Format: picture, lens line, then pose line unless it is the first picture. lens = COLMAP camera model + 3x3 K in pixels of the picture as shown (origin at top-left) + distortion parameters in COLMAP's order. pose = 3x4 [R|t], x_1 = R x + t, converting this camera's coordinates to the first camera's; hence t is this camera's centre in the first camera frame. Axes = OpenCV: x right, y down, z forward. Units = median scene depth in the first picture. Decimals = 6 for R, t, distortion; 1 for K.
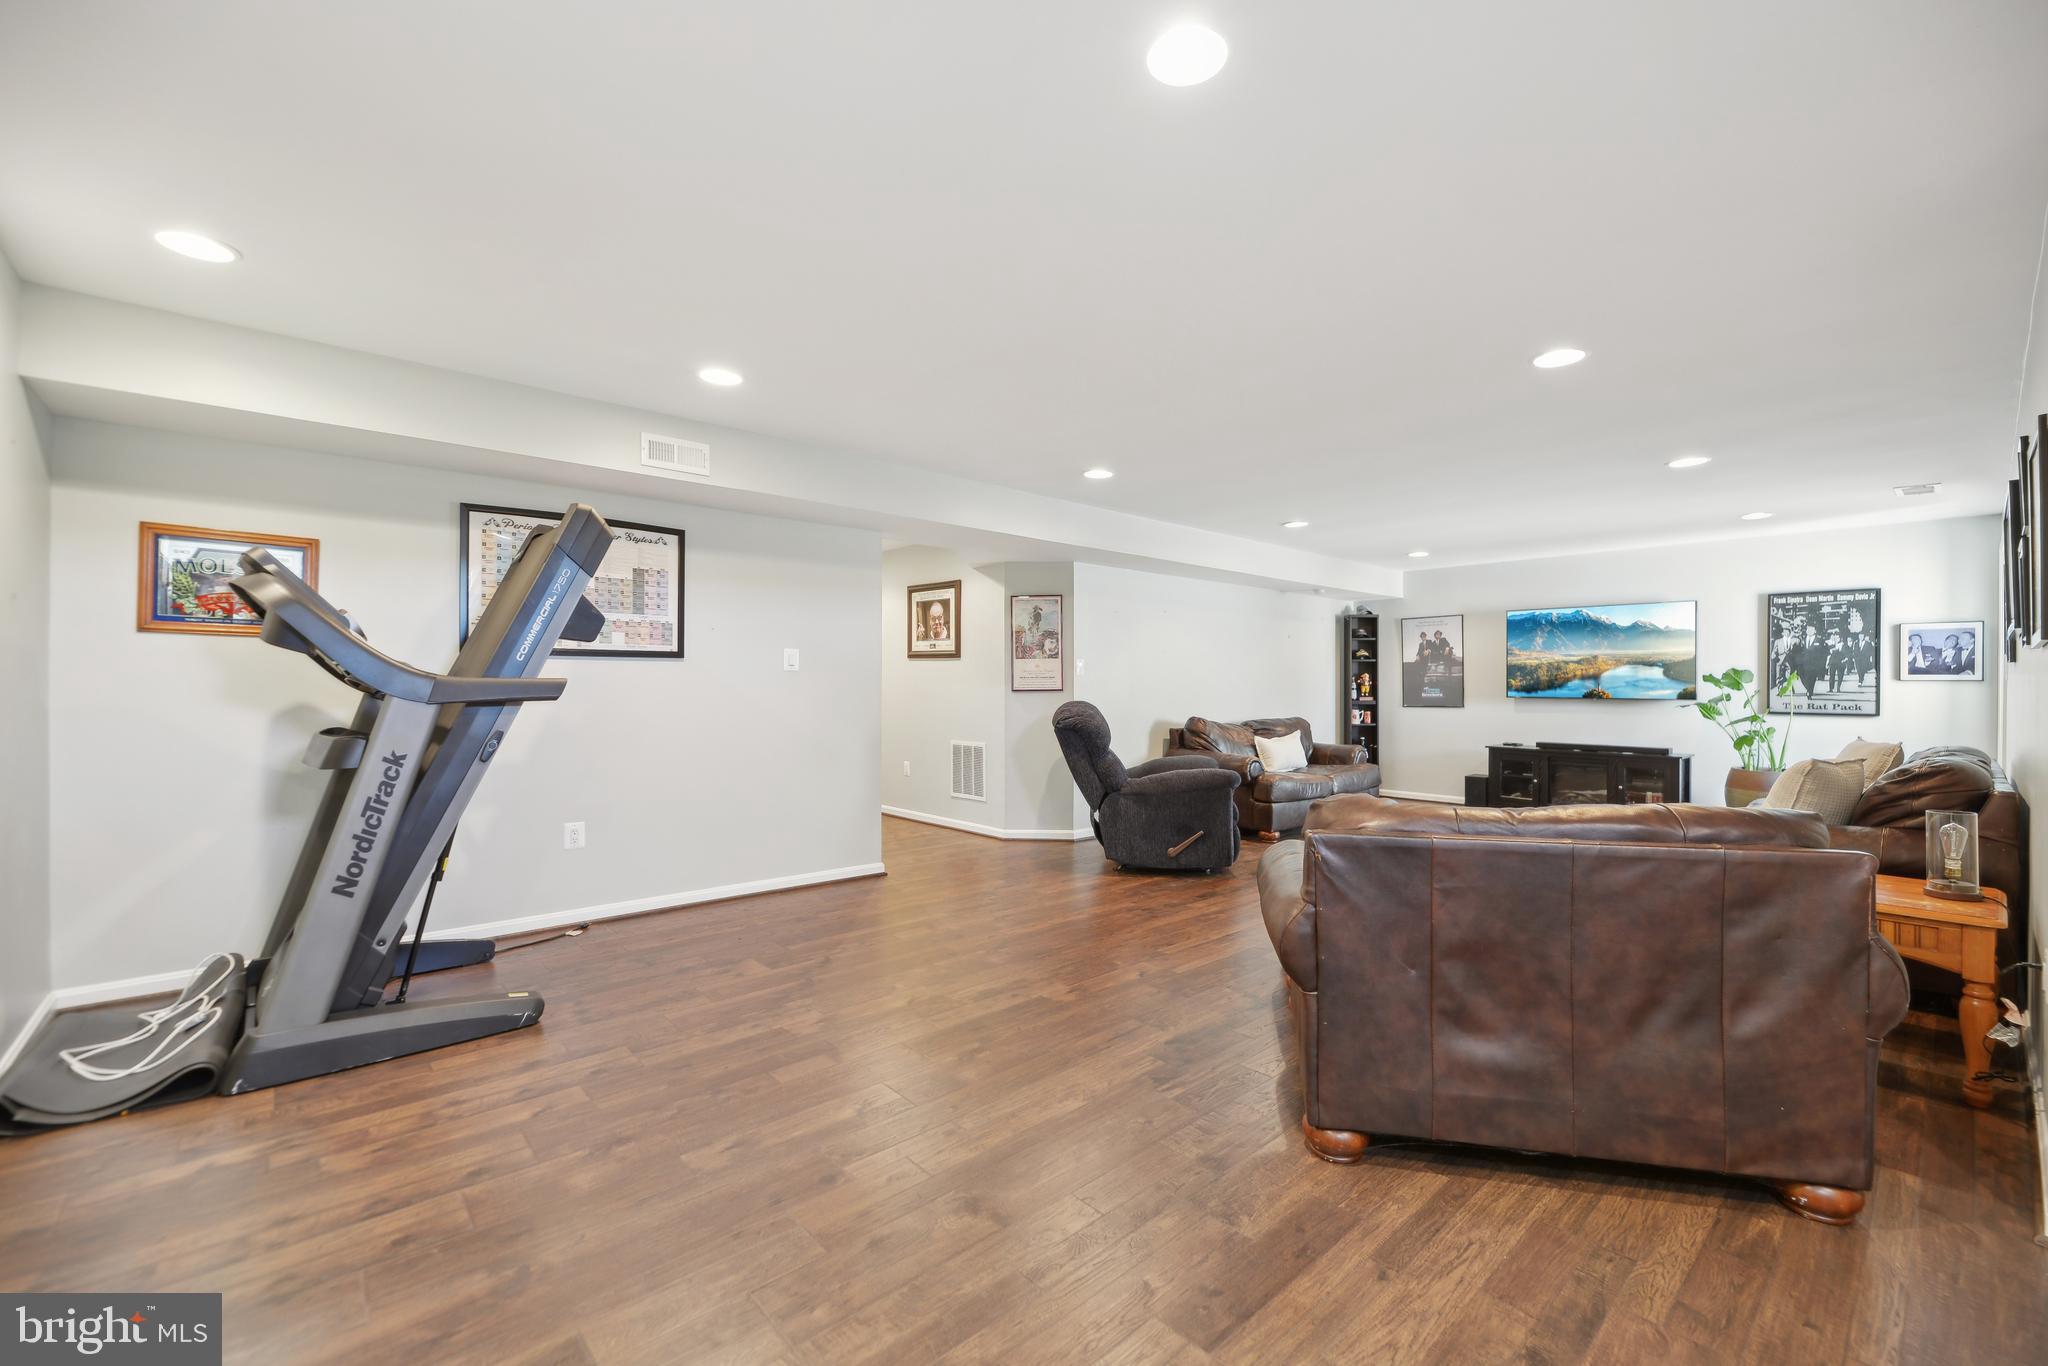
lens RADIAL K [[862.7, 0, 1017.9], [0, 862.7, 683.0], [0, 0, 1]] dist [0.000446, -0.002785]
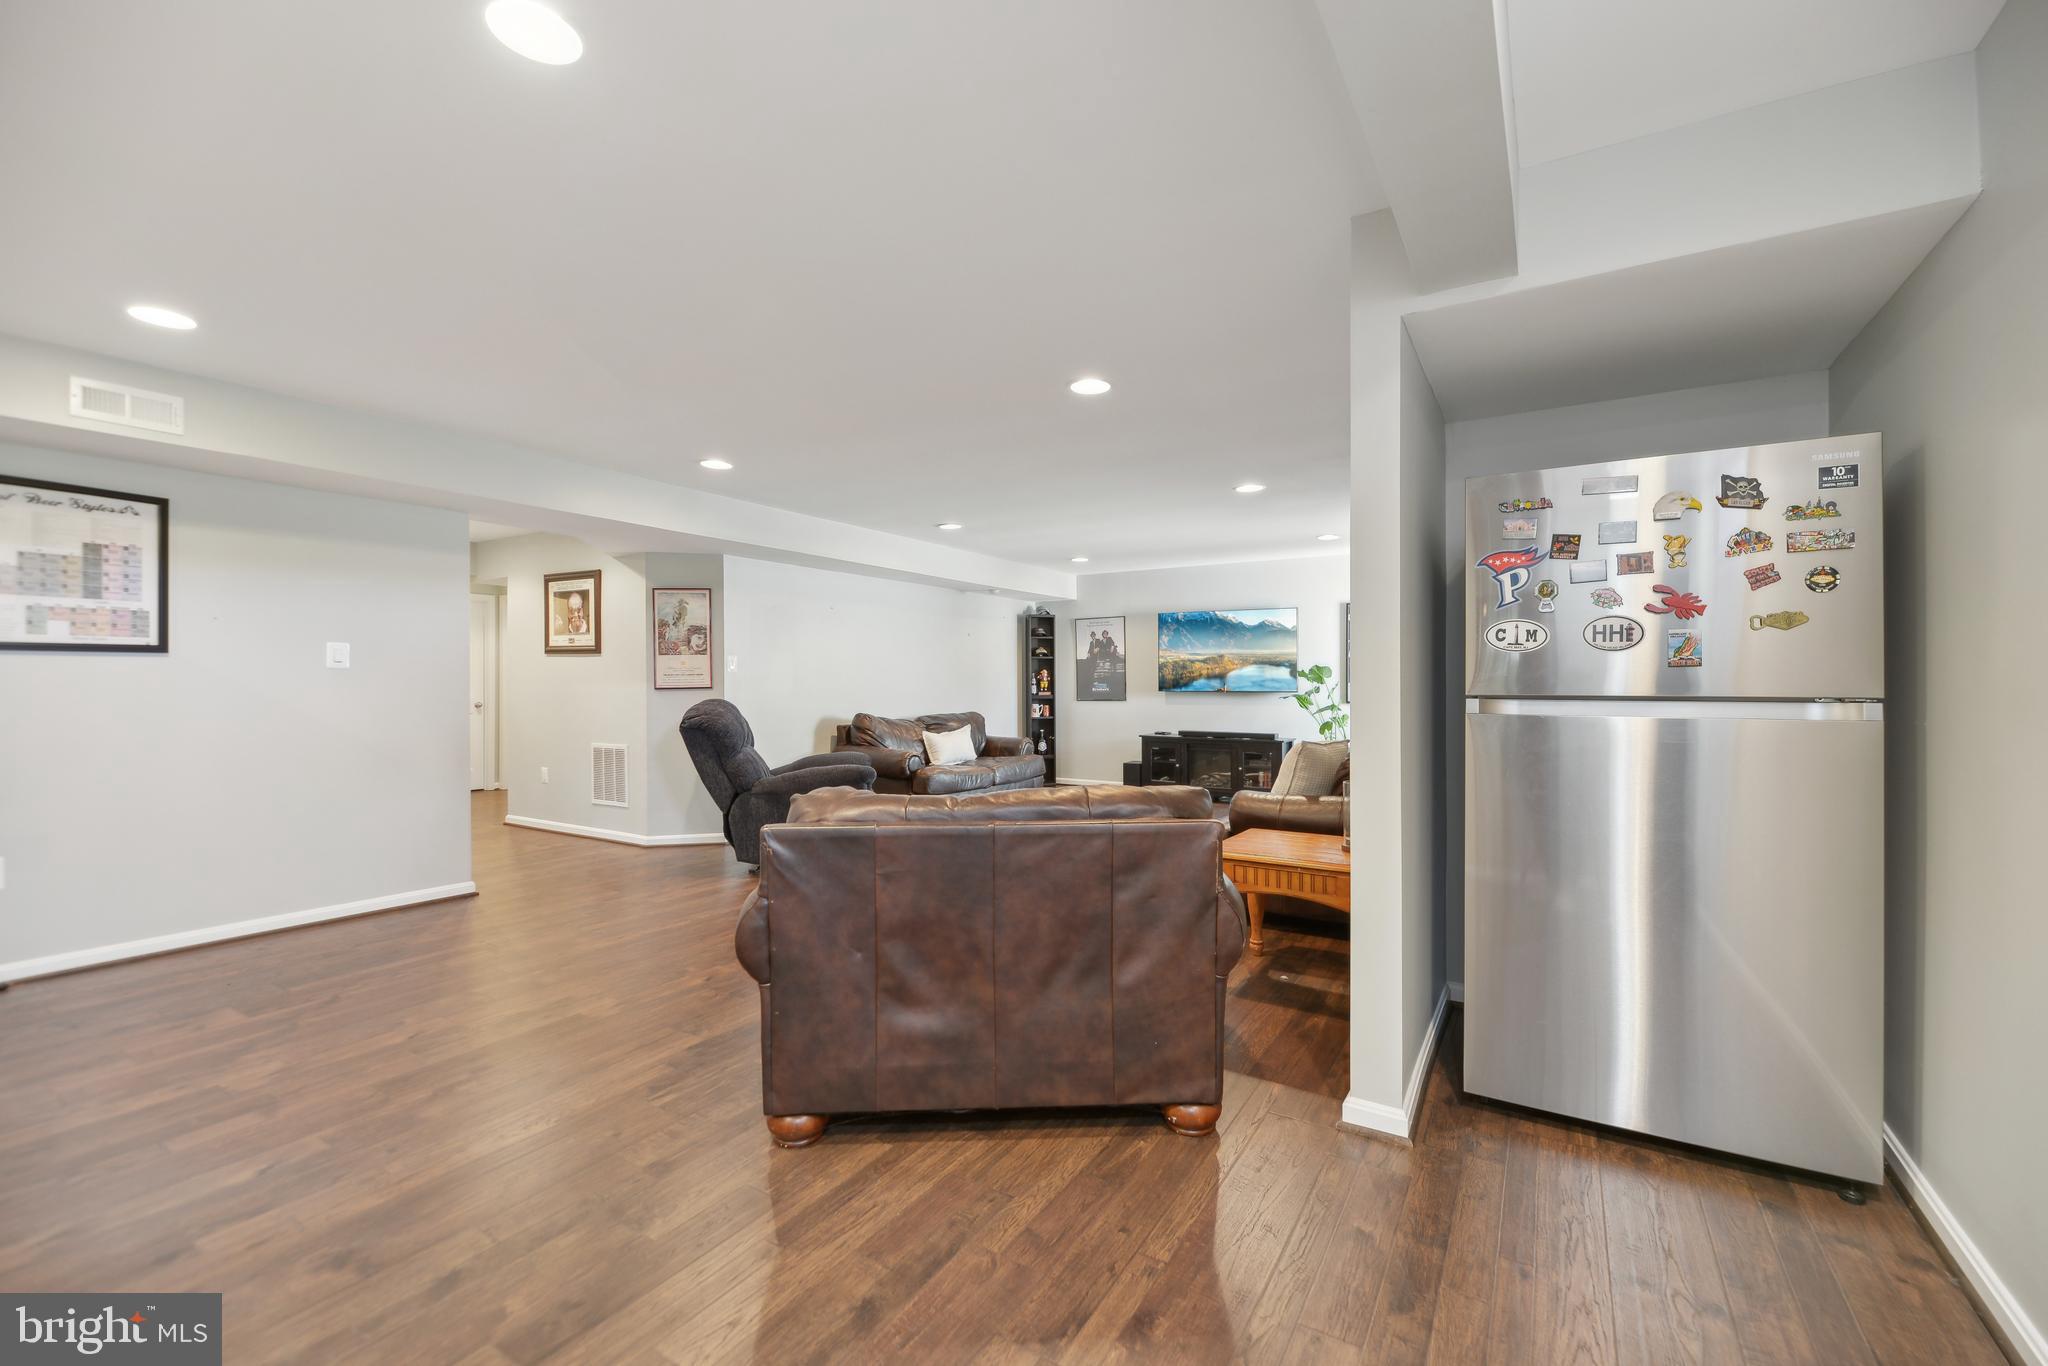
lens RADIAL K [[862.7, 0, 1035.3], [0, 862.7, 678.0], [0, 0, 1]] dist [0.000446, -0.002785]
pose [[0.958214, -0.003894, 0.286024, 0.132744], [0.004289, 0.999991, -0.000755, -0.000251], [-0.286019, 0.001950, 0.958222, -0.025340]]
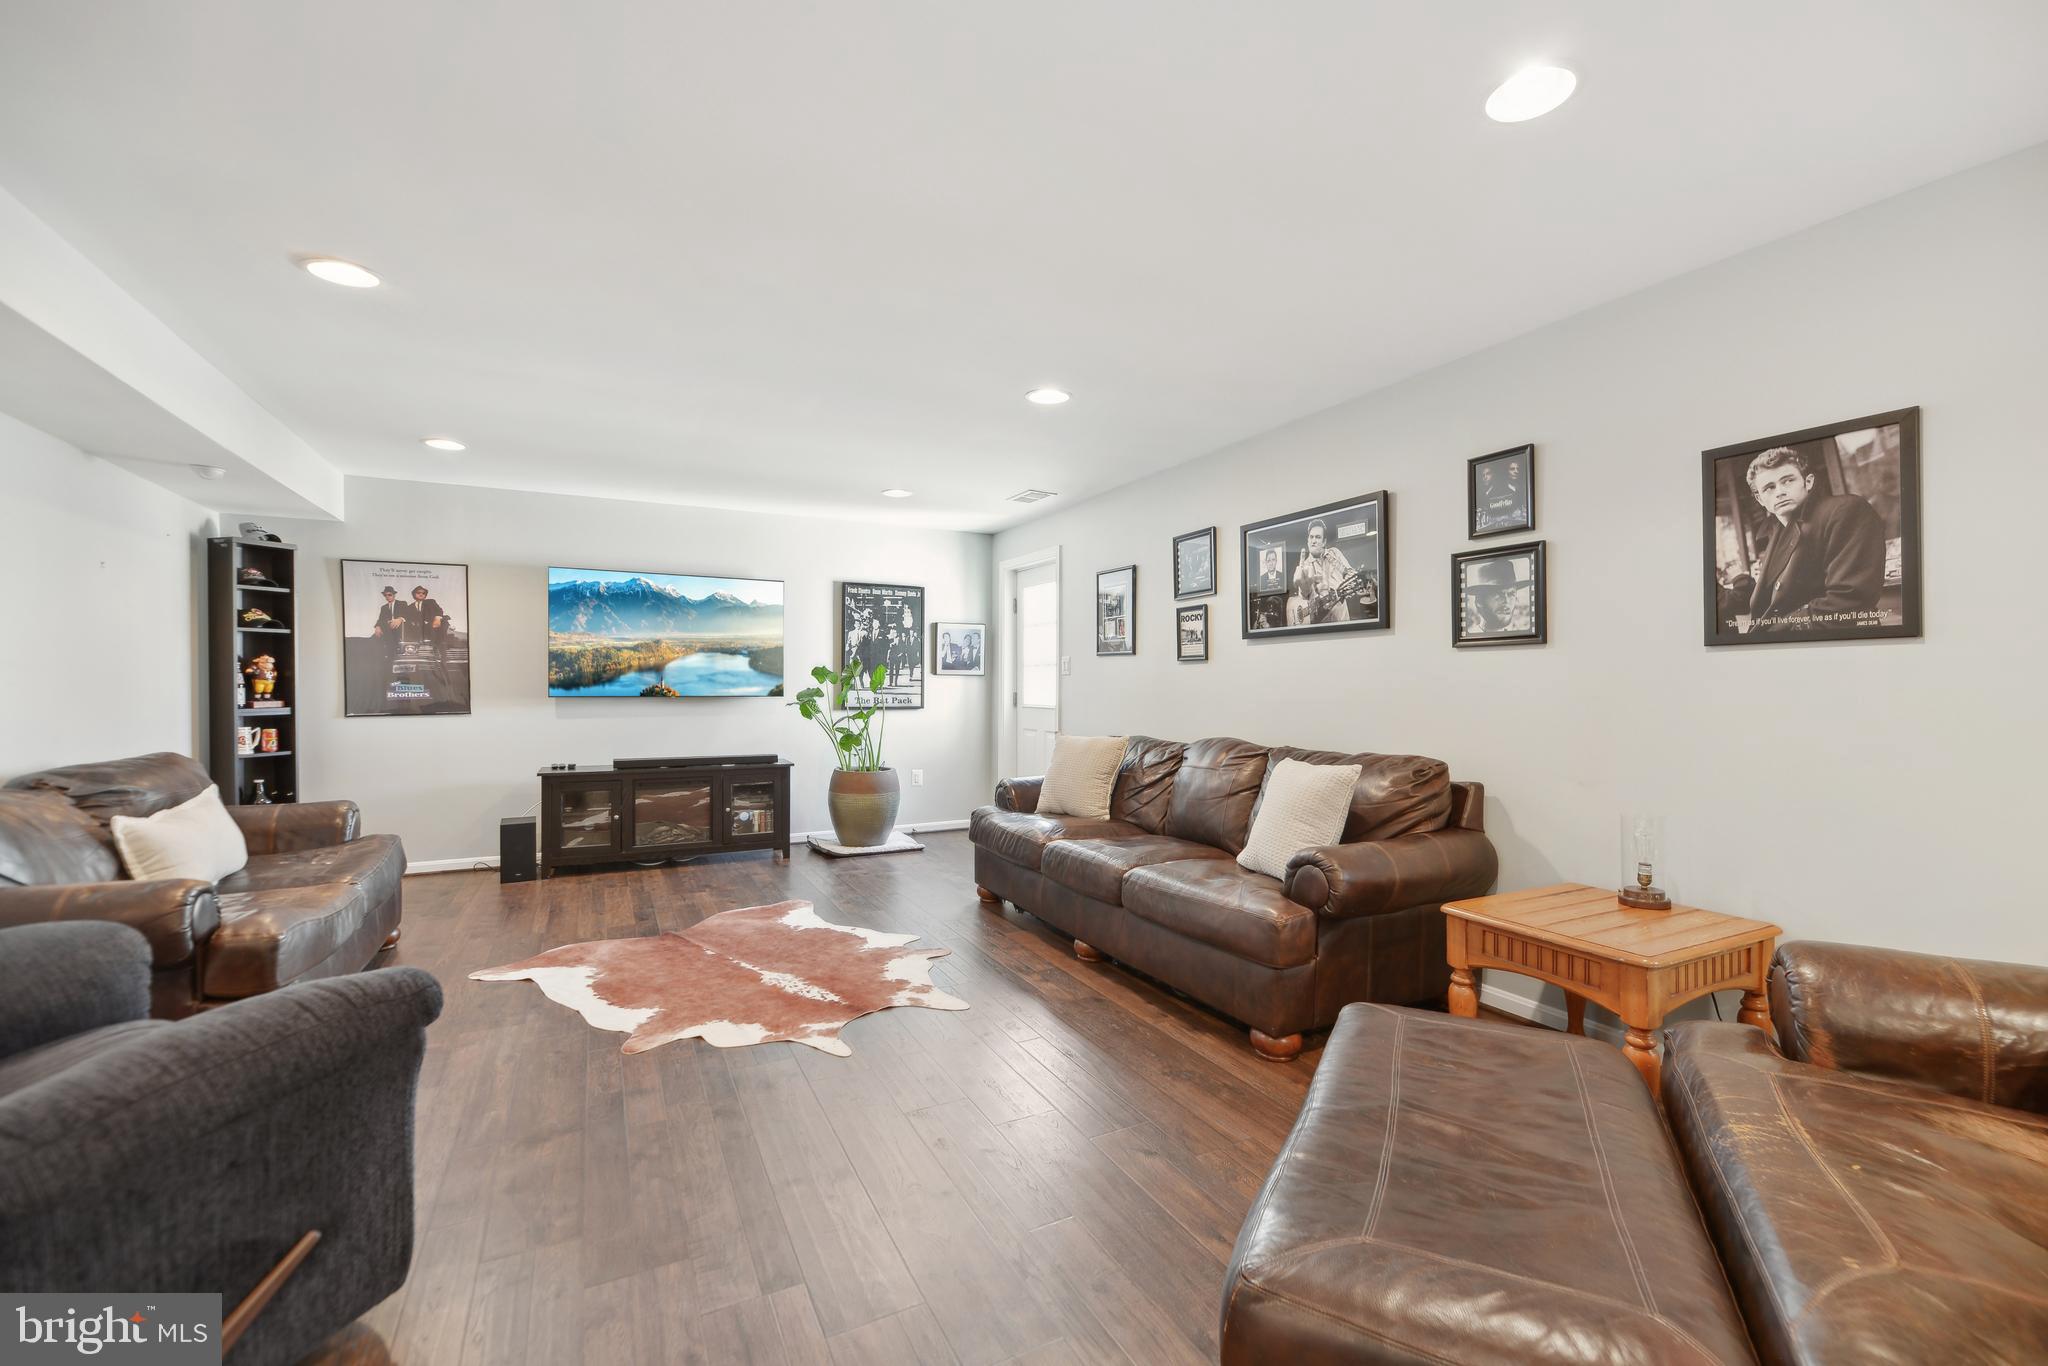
lens RADIAL K [[862.7, 0, 1064.8], [0, 862.7, 691.9], [0, 0, 1]] dist [0.000446, -0.002785]
pose [[0.220804, -0.013378, 0.975226, 0.009060], [-0.002798, 0.999893, 0.014350, 0.002561], [-0.975314, -0.005897, 0.220743, 0.633052]]
